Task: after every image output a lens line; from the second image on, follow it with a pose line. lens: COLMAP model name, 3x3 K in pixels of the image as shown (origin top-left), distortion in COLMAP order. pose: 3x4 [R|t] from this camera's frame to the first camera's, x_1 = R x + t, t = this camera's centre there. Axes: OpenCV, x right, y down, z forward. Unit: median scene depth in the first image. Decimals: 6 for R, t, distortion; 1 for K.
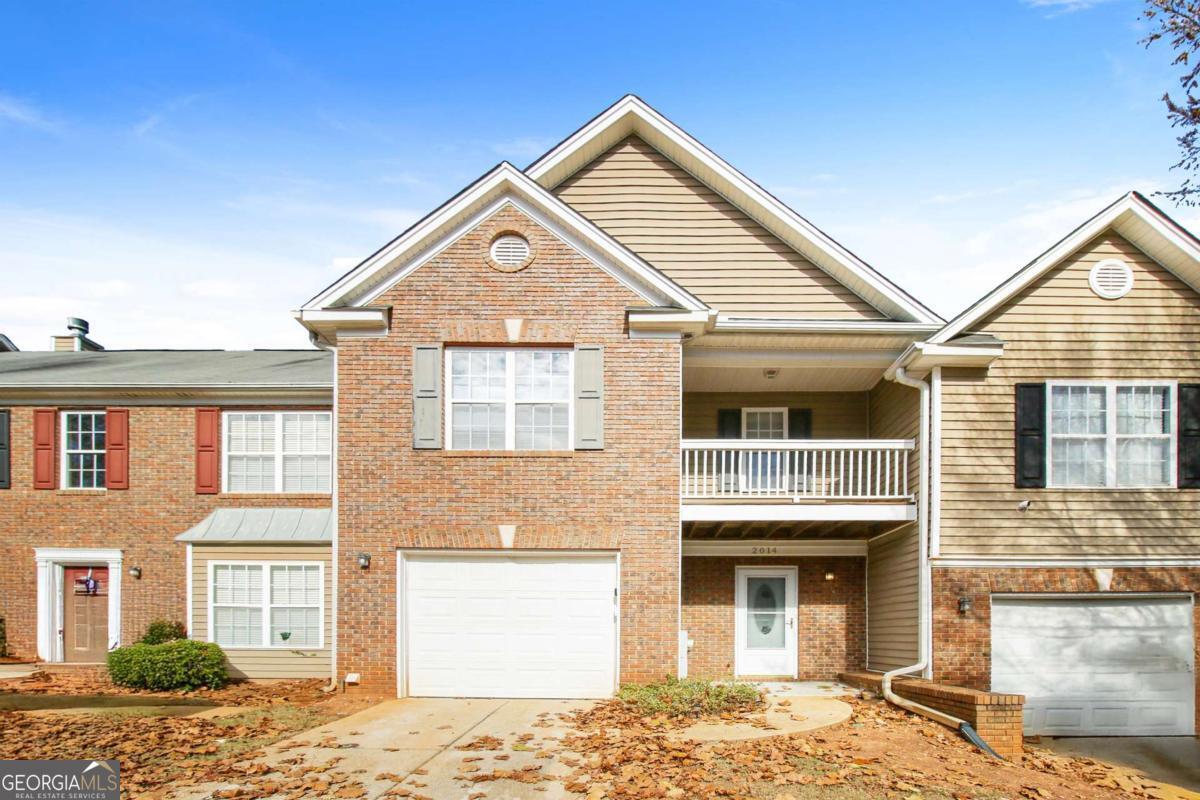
lens RADIAL K [[473.3, 0, 600.4], [0, 473.3, 402.0], [0, 0, 1]] dist [-0.003282, -0.000613]
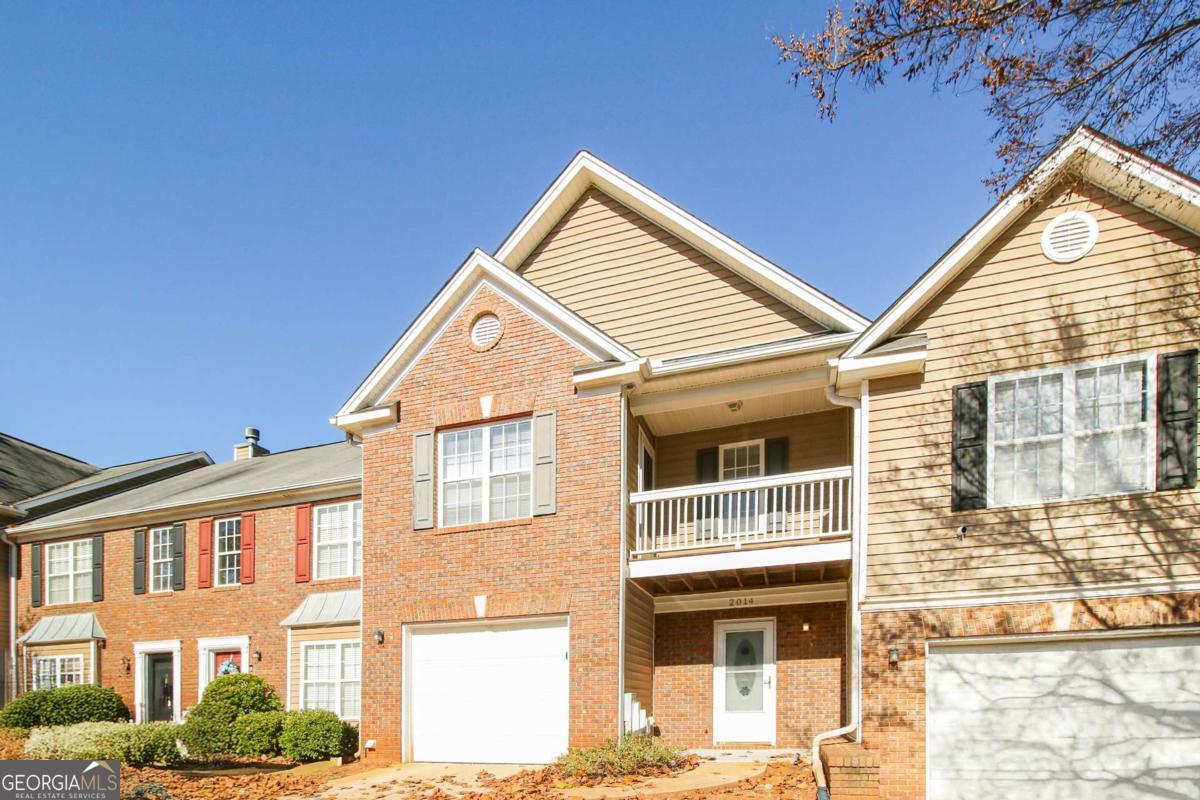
lens RADIAL K [[542.5, 0, 606.4], [0, 542.5, 389.4], [0, 0, 1]] dist [-0.001085, -0.000116]
pose [[0.943884, -0.179549, -0.277209, 0.459213], [0.158528, 0.982612, -0.096660, -0.031786], [0.289744, 0.047290, 0.955935, -0.105030]]
